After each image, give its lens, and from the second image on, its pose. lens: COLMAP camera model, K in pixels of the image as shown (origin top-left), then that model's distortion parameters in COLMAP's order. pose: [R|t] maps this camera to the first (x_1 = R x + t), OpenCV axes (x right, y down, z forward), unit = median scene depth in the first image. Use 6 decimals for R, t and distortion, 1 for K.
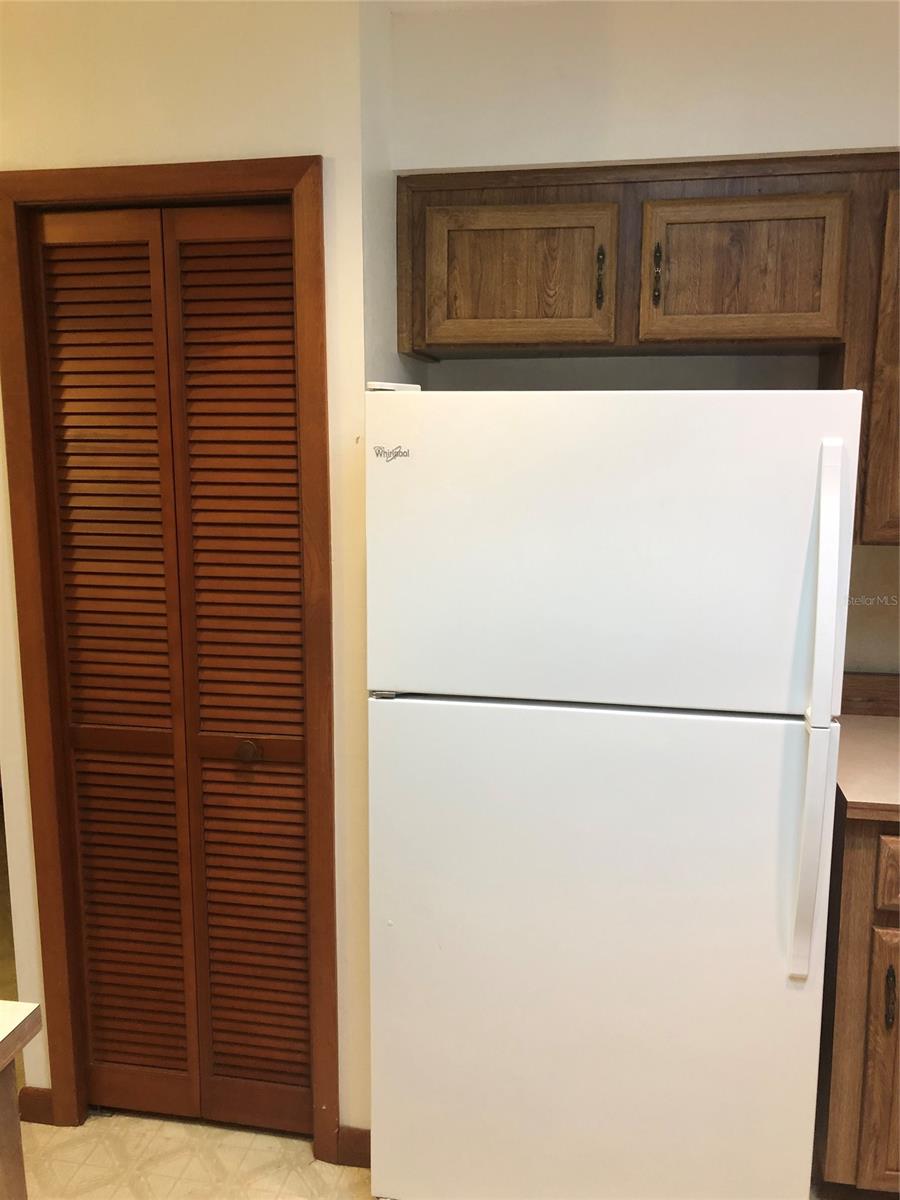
lens RADIAL K [[985.9, 0, 458.7], [0, 985.9, 589.3], [0, 0, 1]] dist [0.035995, -0.043394]
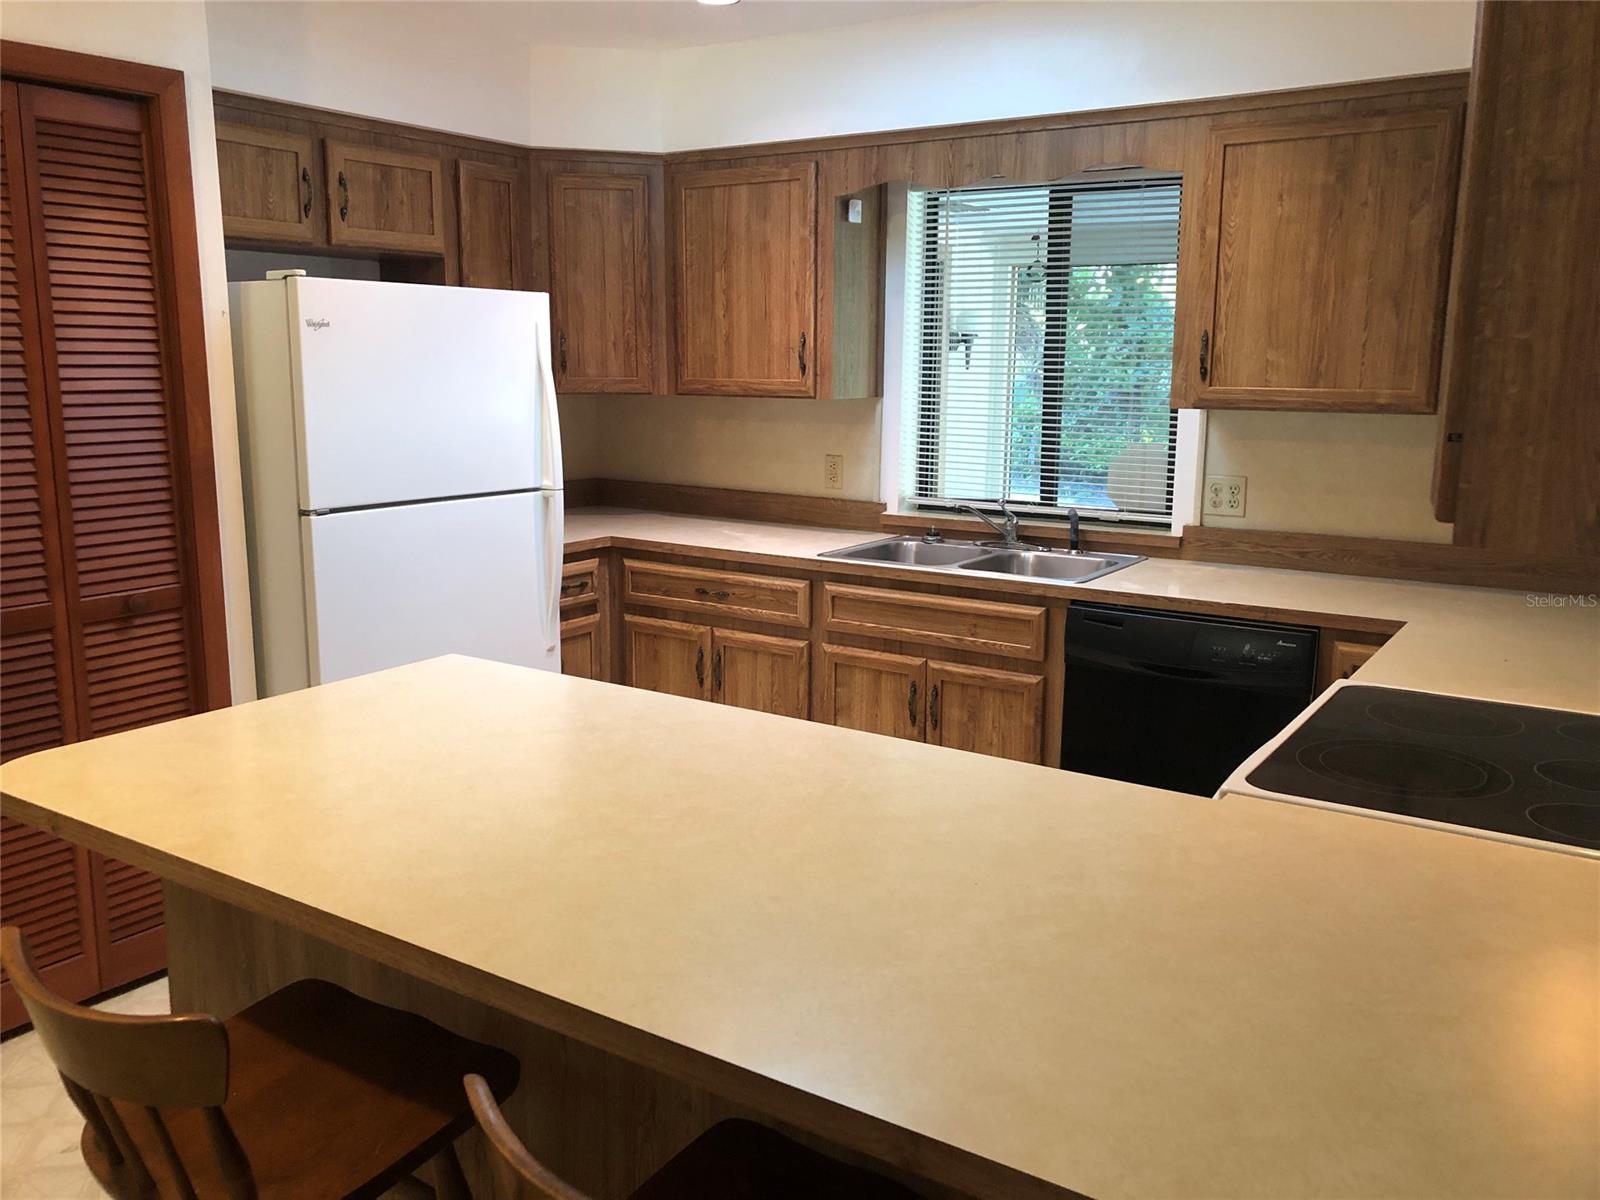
lens RADIAL K [[1314.5, 0, 781.6], [0, 1314.5, 598.6], [0, 0, 1]] dist [0.035995, -0.043394]
pose [[0.408267, -0.165125, 0.897804, -1.246907], [0.138479, 0.983325, 0.117882, 0.086876], [-0.902298, 0.076200, 0.424325, -0.247619]]
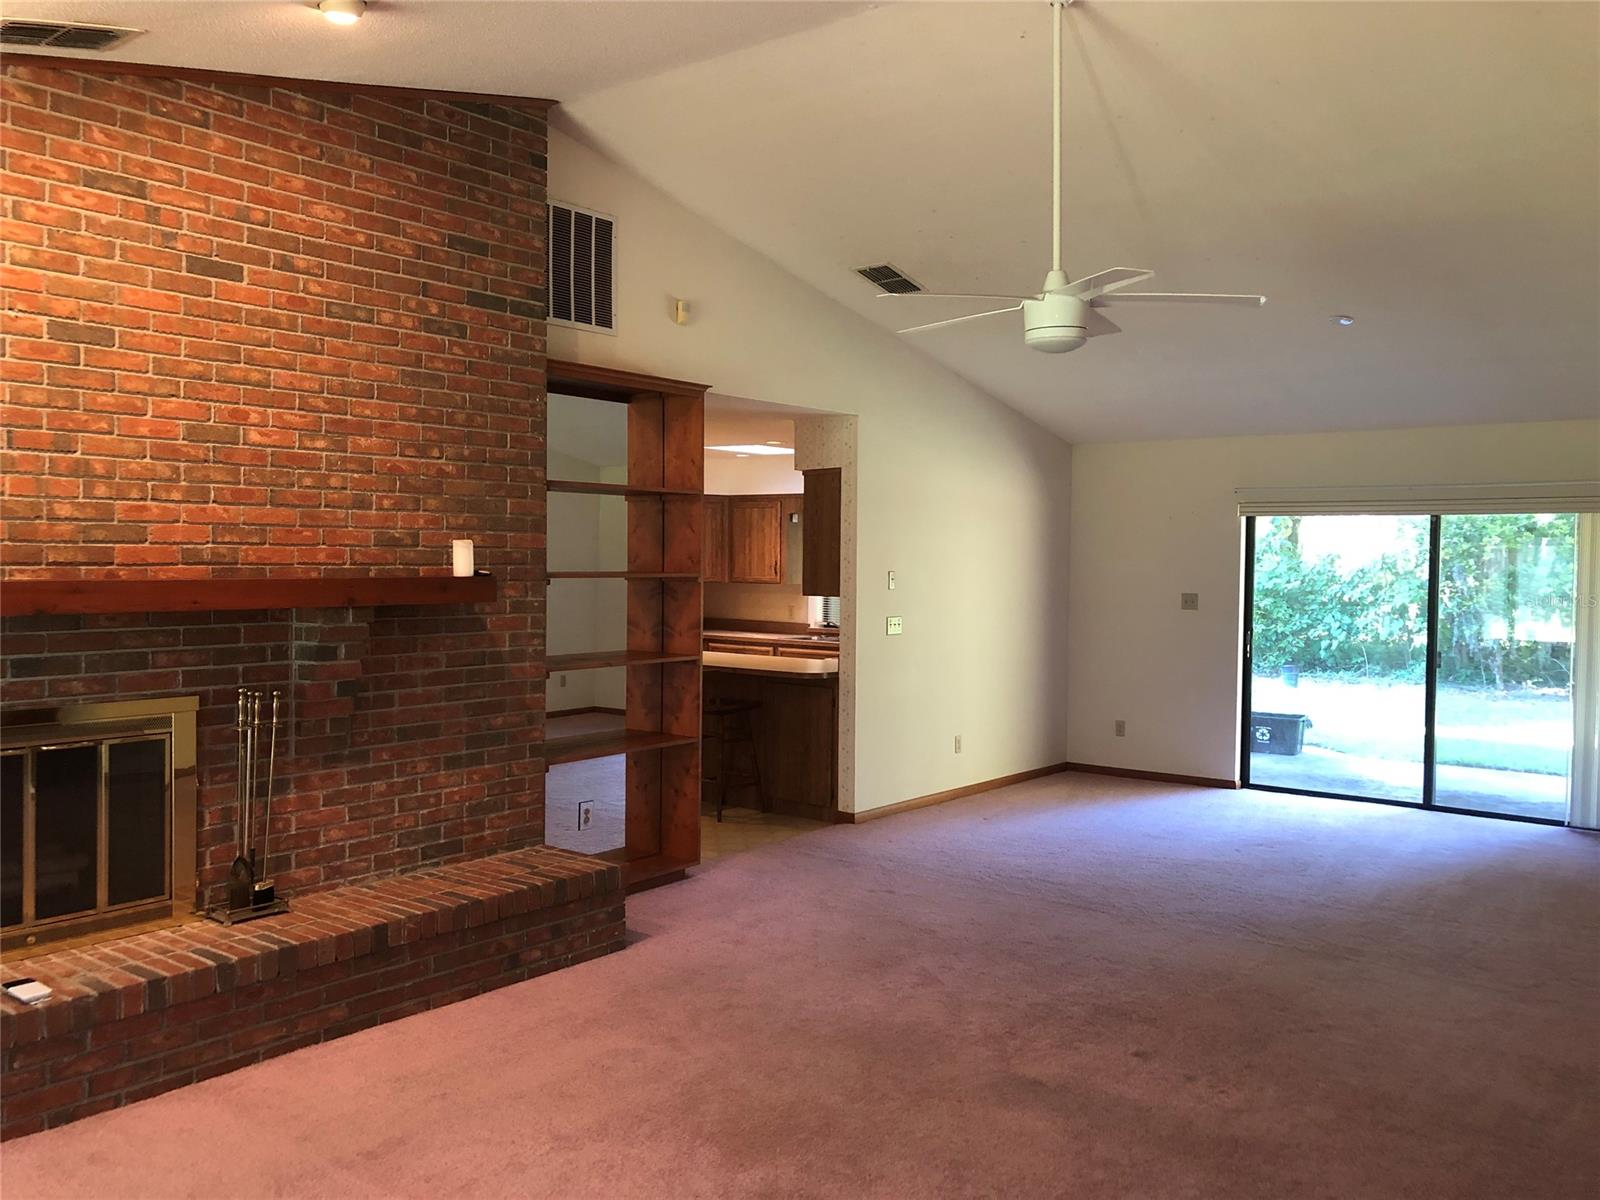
lens RADIAL K [[1314.5, 0, 803.9], [0, 1314.5, 595.3], [0, 0, 1]] dist [0.035995, -0.043394]
pose [[0.461444, -0.016018, 0.887025, -4.190249], [0.126566, 0.990799, -0.047949, 0.351798], [-0.878095, 0.134393, 0.459226, -2.062402]]
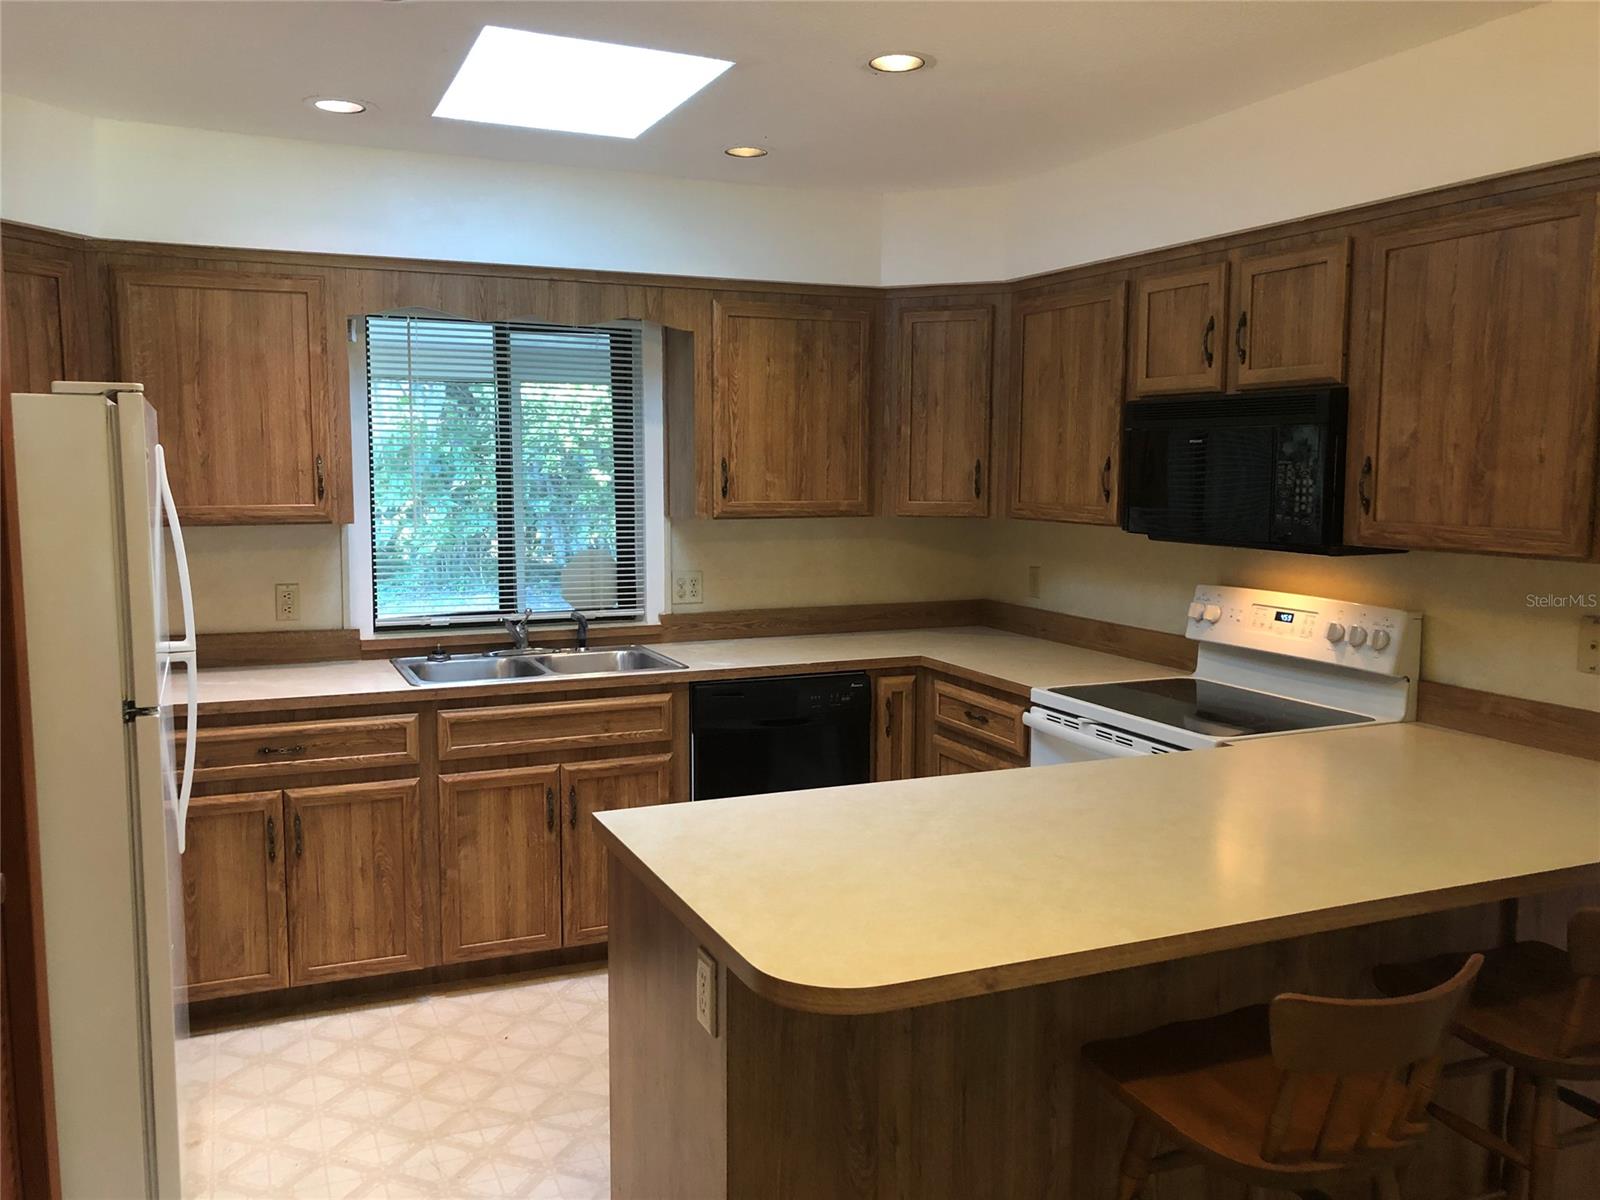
lens RADIAL K [[1314.5, 0, 789.7], [0, 1314.5, 600.8], [0, 0, 1]] dist [0.035995, -0.043394]
pose [[-0.556821, -0.090483, 0.825690, -1.292801], [0.127728, 0.972899, 0.192751, -0.142706], [-0.820754, 0.212791, -0.530173, 1.019701]]
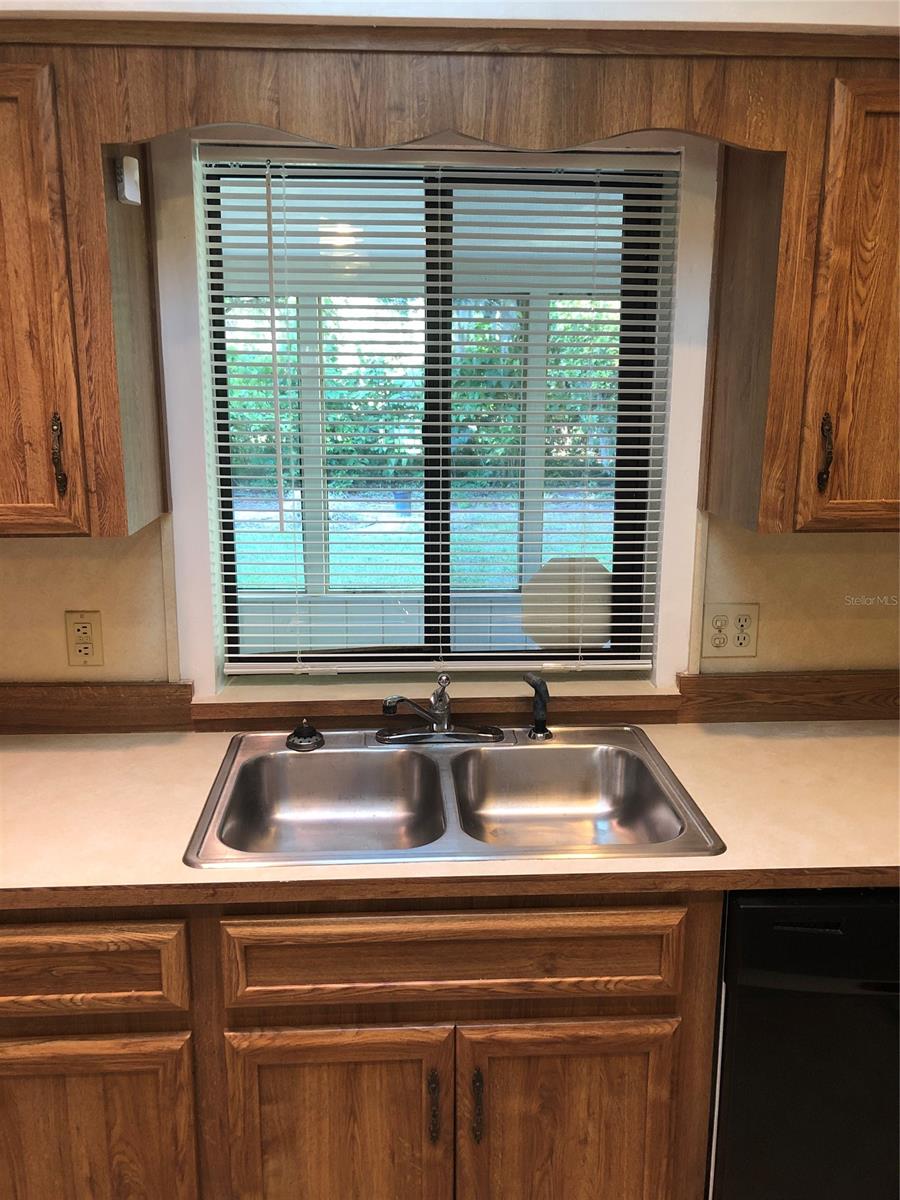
lens RADIAL K [[985.9, 0, 434.7], [0, 985.9, 584.4], [0, 0, 1]] dist [0.035995, -0.043394]
pose [[-0.228668, -0.210119, 0.950558, -0.195448], [0.152588, 0.956624, 0.248167, -0.088459], [-0.961472, 0.201791, -0.186688, 0.425093]]
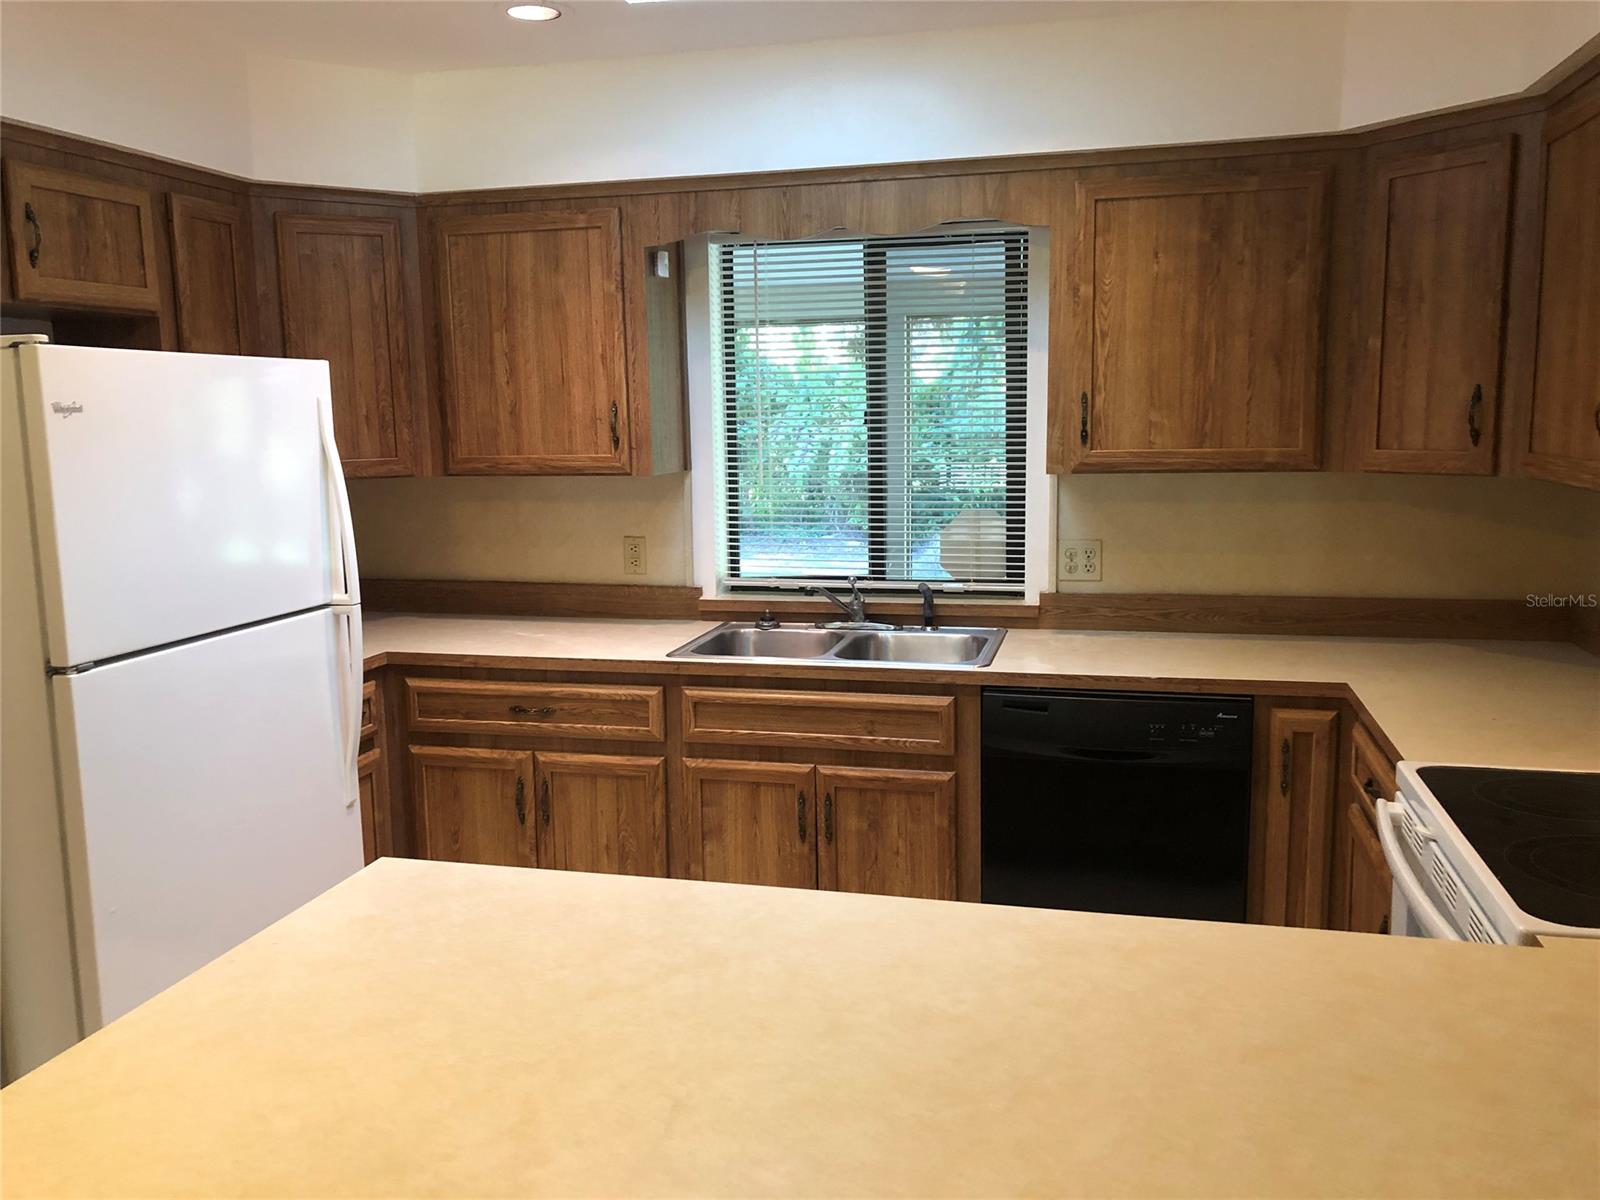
lens RADIAL K [[1314.5, 0, 785.9], [0, 1314.5, 599.7], [0, 0, 1]] dist [0.035995, -0.043394]
pose [[0.076876, -0.147697, 0.986040, -1.108683], [0.175627, 0.975509, 0.132426, -0.004157], [-0.981451, 0.162995, 0.100933, 0.181891]]
